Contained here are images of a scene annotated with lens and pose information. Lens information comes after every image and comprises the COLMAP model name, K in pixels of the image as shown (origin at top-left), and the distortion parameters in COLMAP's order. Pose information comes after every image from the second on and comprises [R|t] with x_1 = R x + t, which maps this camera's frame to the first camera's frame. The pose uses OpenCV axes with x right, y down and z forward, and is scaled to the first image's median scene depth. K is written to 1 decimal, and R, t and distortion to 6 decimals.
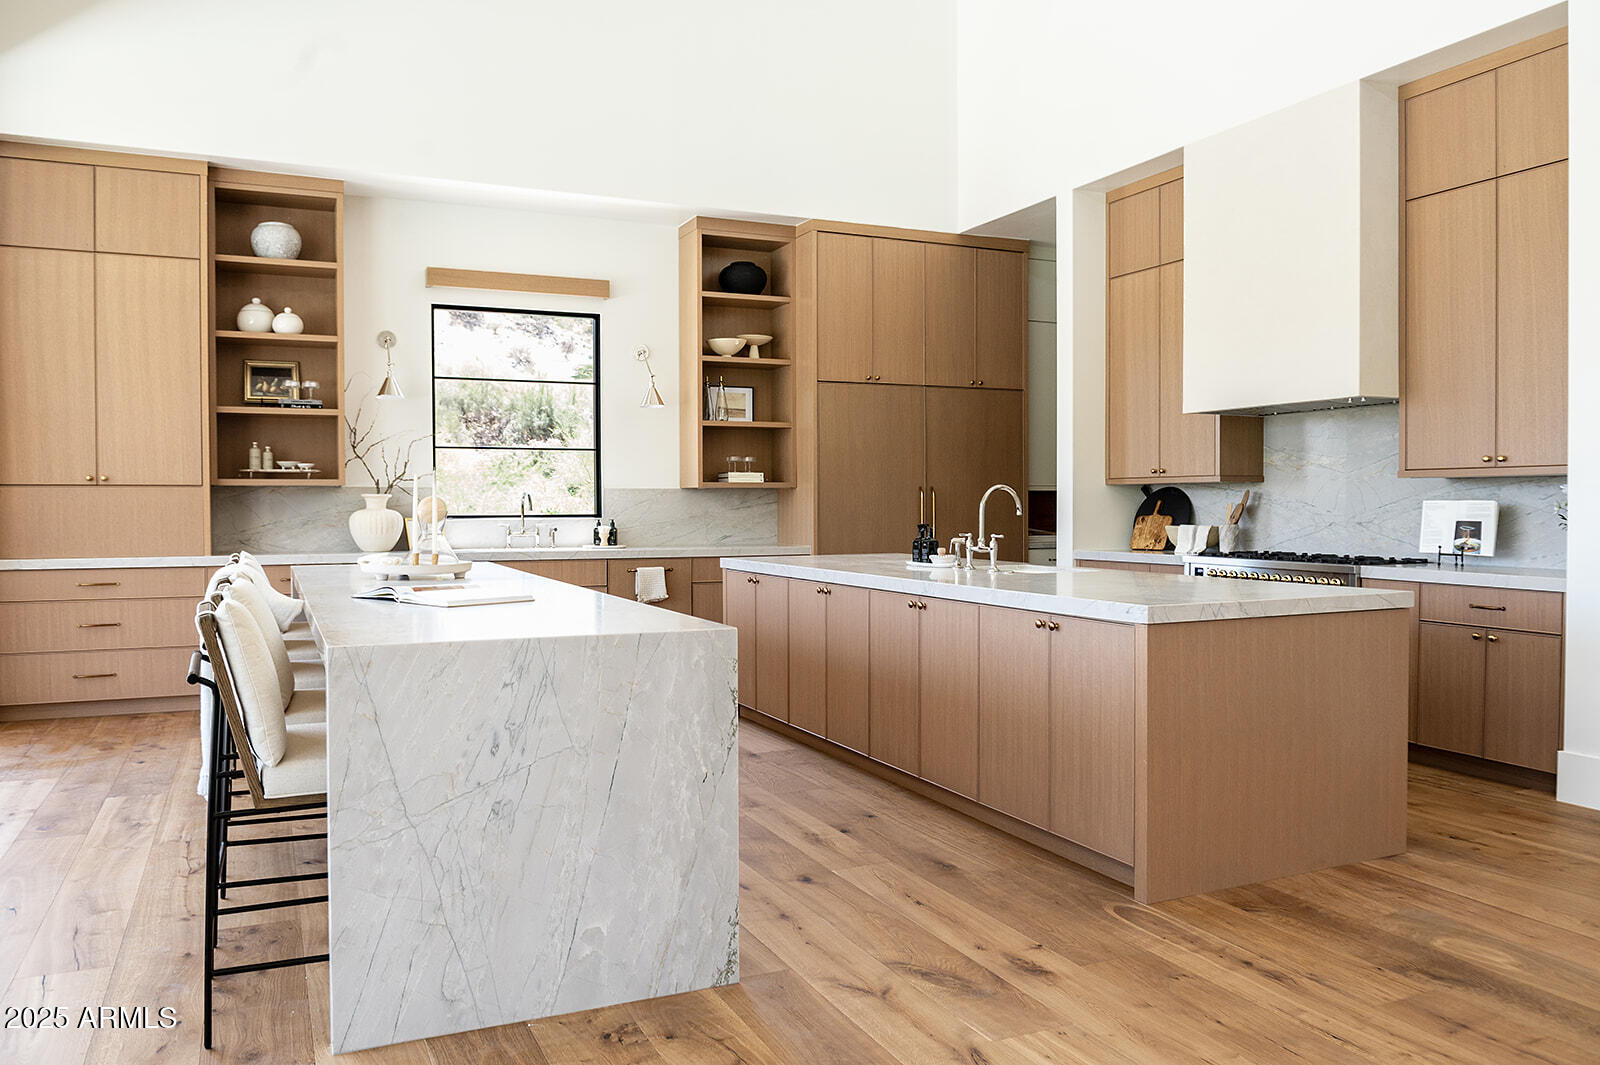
lens RADIAL K [[1182.1, 0, 802.6], [0, 1182.1, 531.7], [0, 0, 1]] dist [-0.024084, -0.011539]
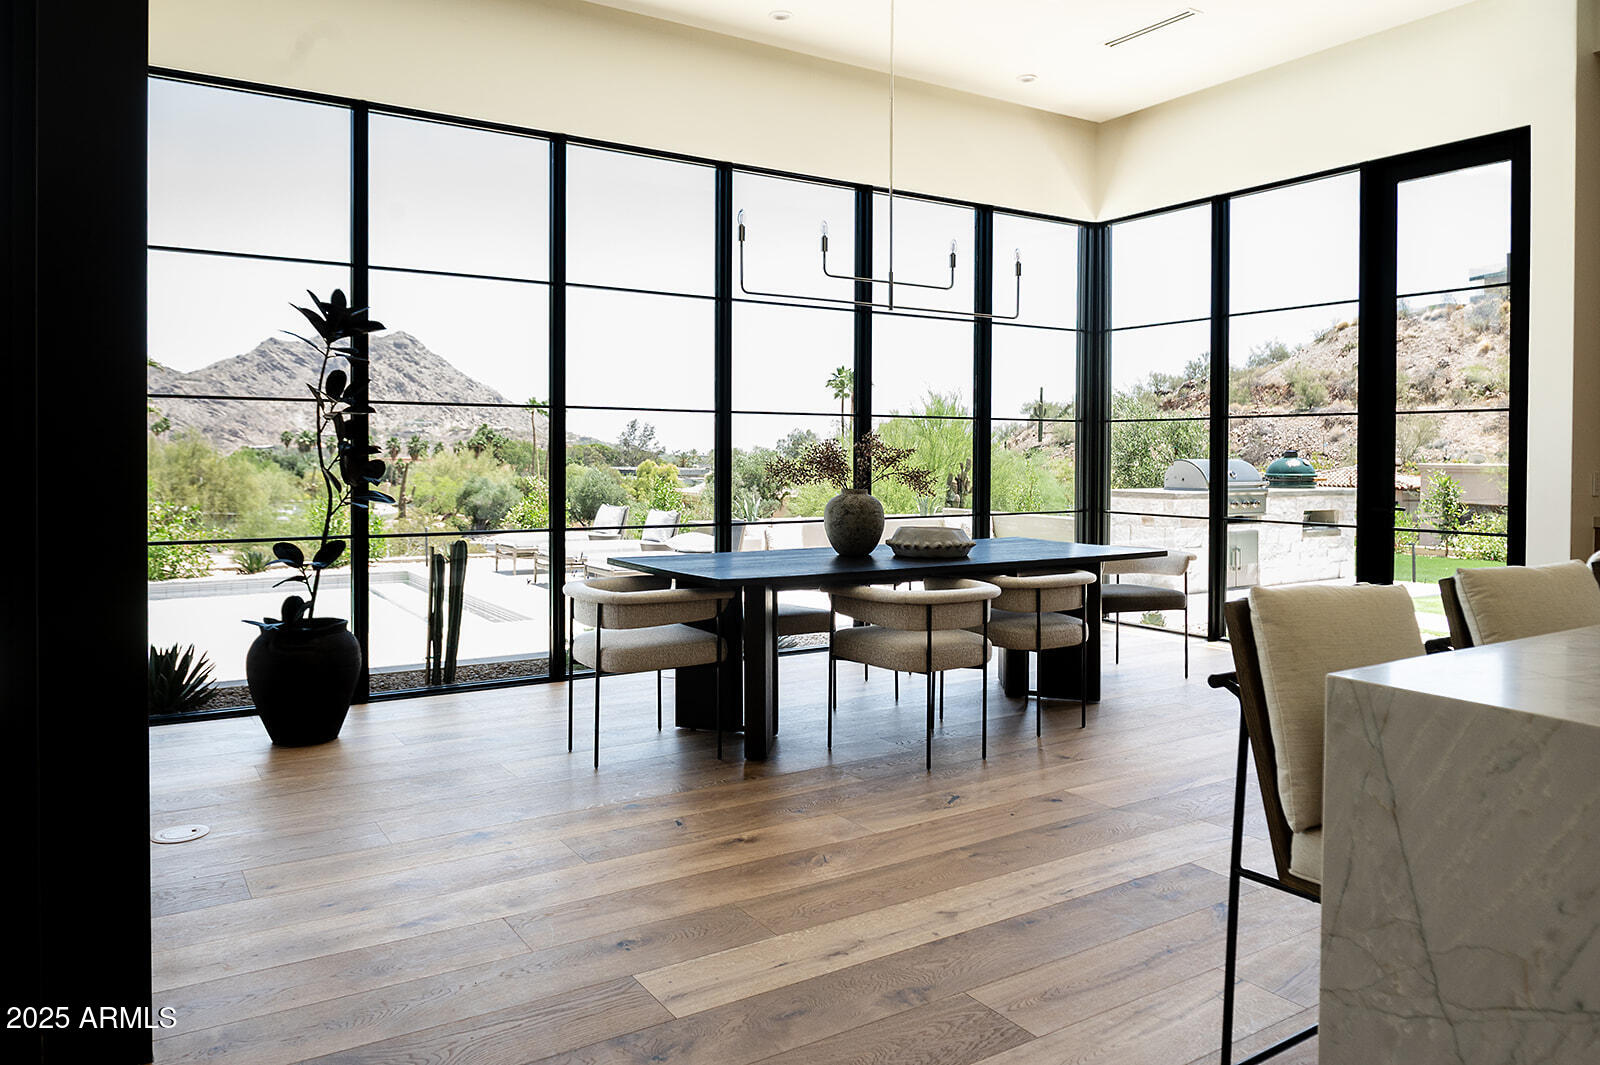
lens RADIAL K [[1097.1, 0, 799.9], [0, 1097.1, 469.7], [0, 0, 1]] dist [-0.008372, -0.002760]
pose [[0.136686, 0.017768, -0.990455, 0.052399], [-0.029221, 0.999476, 0.013897, -0.005114], [0.990183, 0.027042, 0.137133, 0.222791]]
